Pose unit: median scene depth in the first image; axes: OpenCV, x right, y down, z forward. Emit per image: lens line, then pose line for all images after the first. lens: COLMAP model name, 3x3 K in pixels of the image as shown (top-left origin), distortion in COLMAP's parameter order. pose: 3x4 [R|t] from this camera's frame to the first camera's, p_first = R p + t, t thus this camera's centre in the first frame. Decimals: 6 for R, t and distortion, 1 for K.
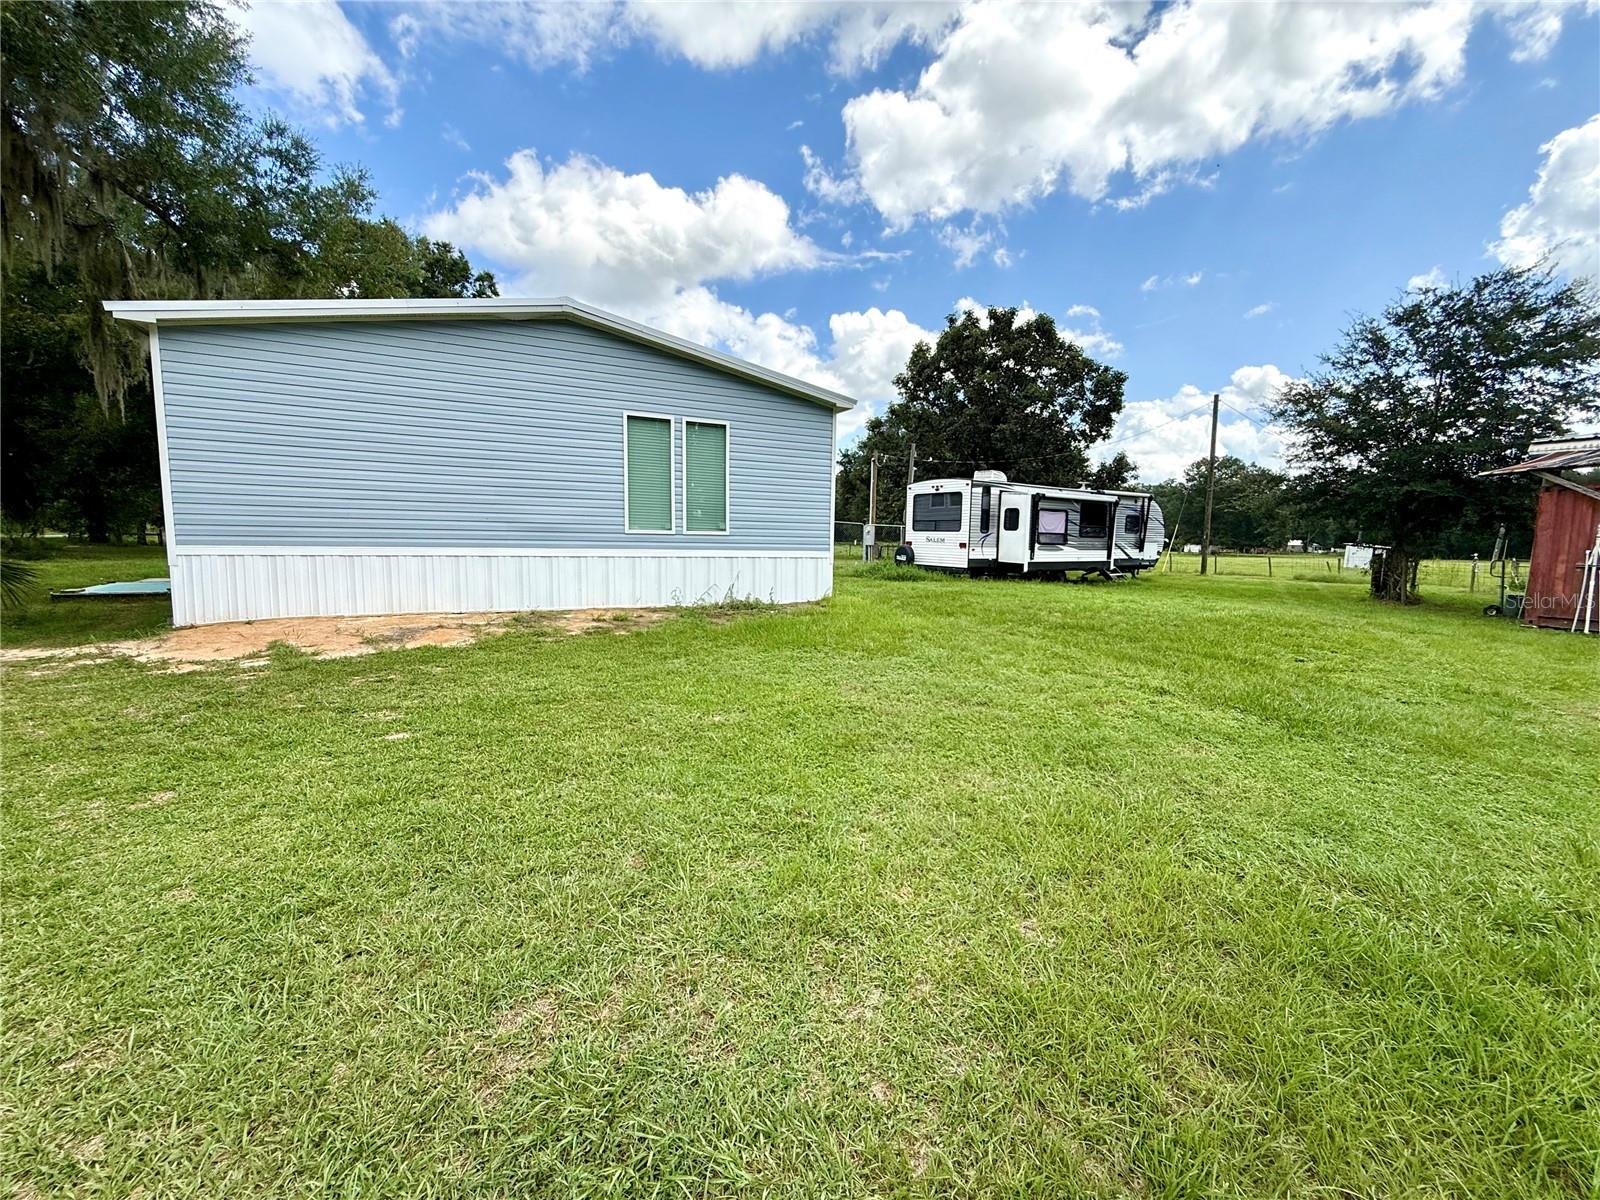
lens RADIAL K [[643.8, 0, 800.0], [0, 643.8, 600.0], [0, 0, 1]] dist [-0.001554, -0.000299]
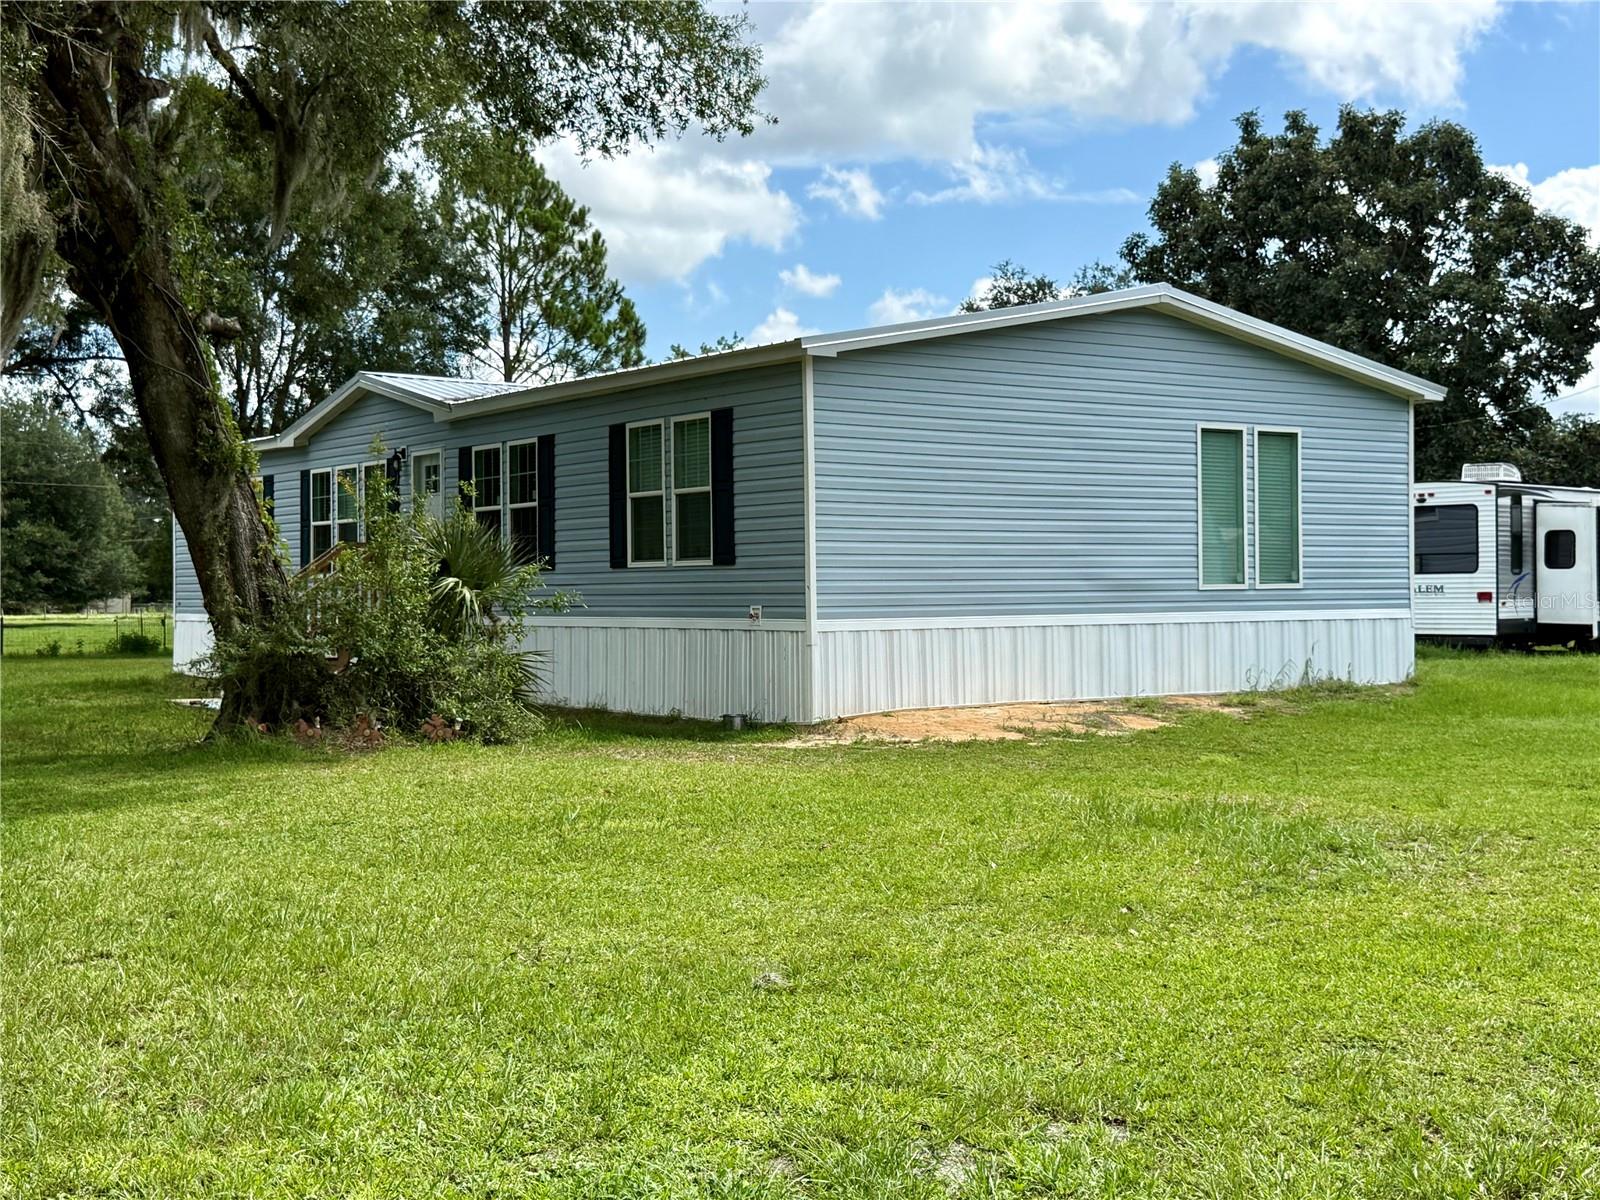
lens RADIAL K [[1947.2, 0, 800.0], [0, 1947.2, 600.0], [0, 0, 1]] dist [0.013169, 0.014608]
pose [[0.989325, -0.034857, 0.141493, -0.609599], [0.048728, 0.994209, -0.095783, 0.056297], [-0.137335, 0.101655, 0.985294, -0.643484]]
